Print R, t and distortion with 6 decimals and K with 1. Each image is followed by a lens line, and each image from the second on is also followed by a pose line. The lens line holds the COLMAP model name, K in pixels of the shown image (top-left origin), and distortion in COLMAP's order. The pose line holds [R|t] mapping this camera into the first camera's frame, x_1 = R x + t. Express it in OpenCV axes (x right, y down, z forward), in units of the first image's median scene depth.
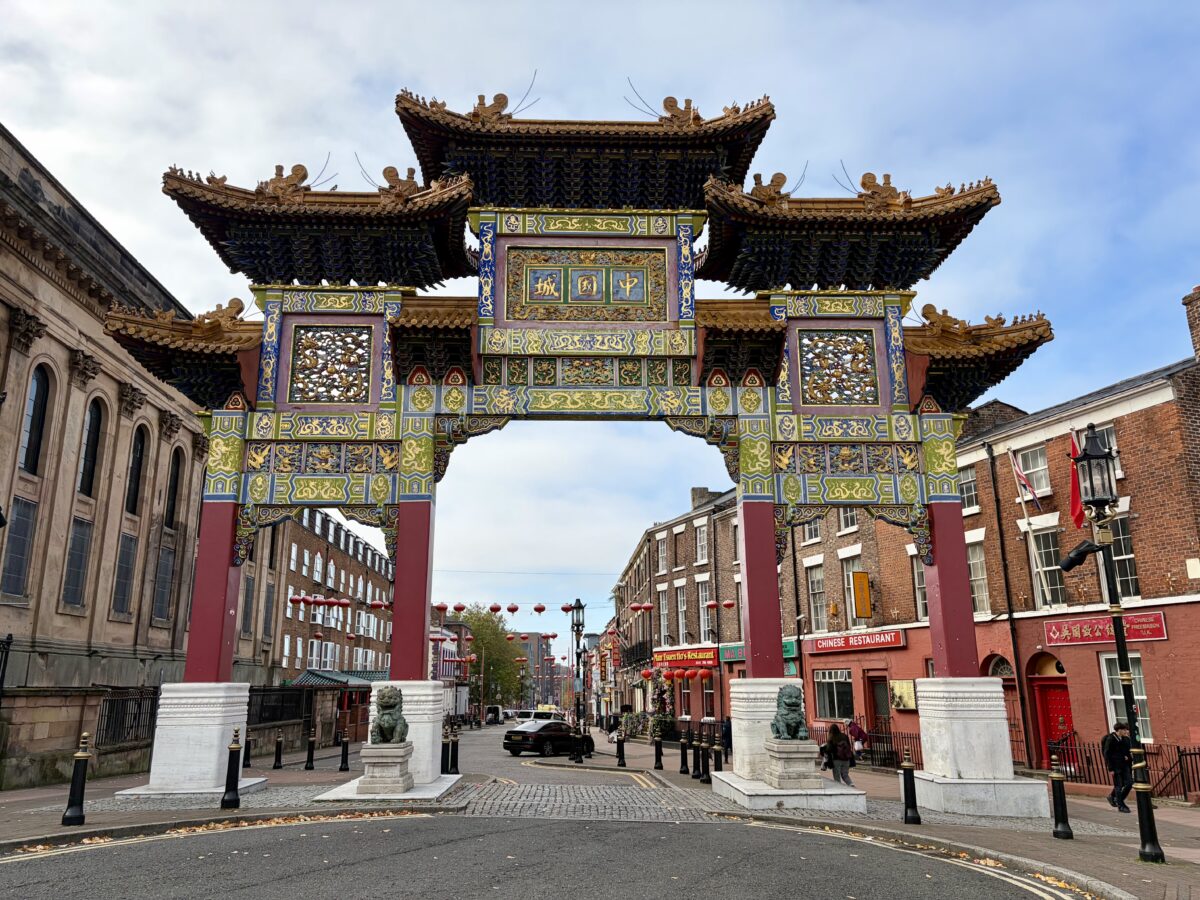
lens RADIAL K [[908.4, 0, 599.3], [0, 908.4, 454.6], [0, 0, 1]] dist [0.041576, -0.014983]
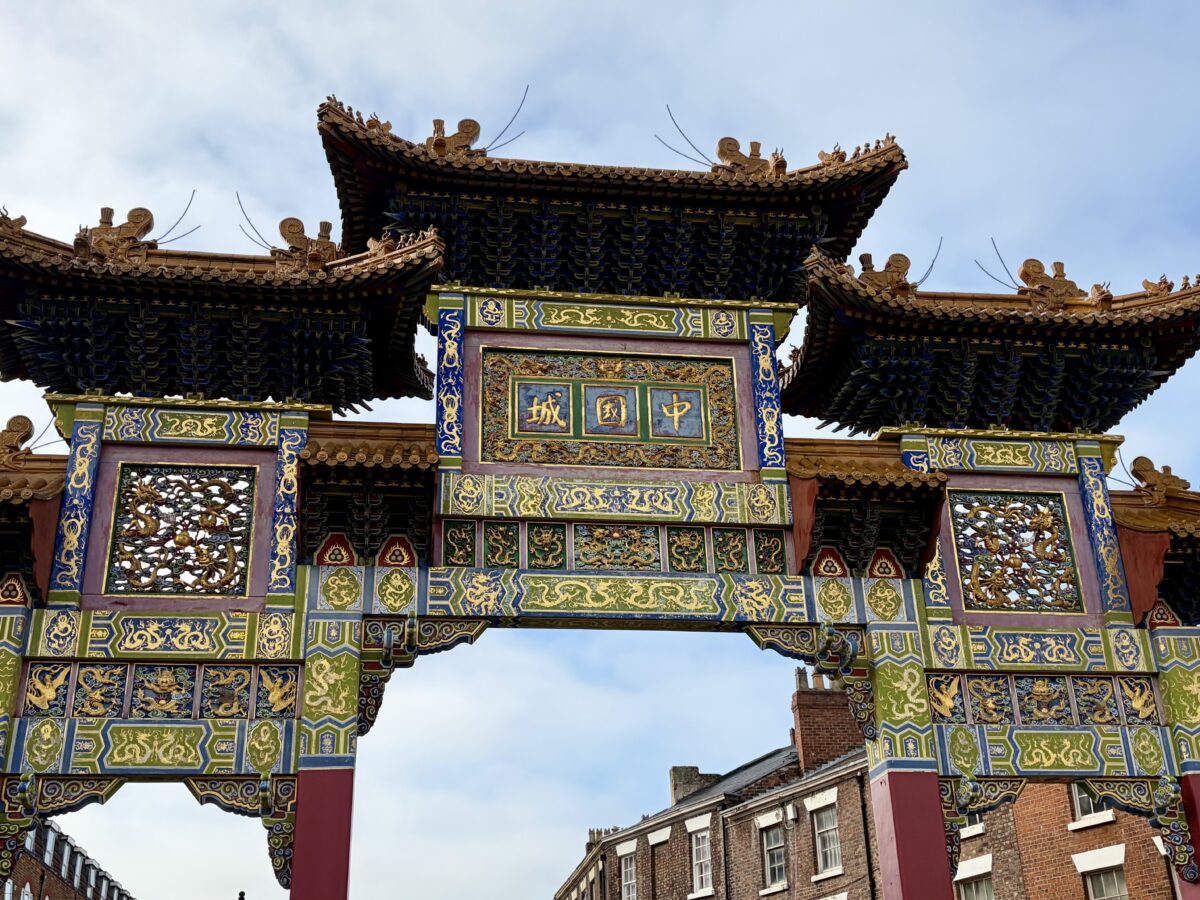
lens RADIAL K [[1401.8, 0, 599.7], [0, 1401.8, 448.5], [0, 0, 1]] dist [0.085048, 0.000000]
pose [[0.994463, 0.025275, 0.102001, -0.120637], [-0.005020, 0.980963, -0.194129, 0.024379], [-0.104966, 0.192542, 0.975659, 0.076993]]
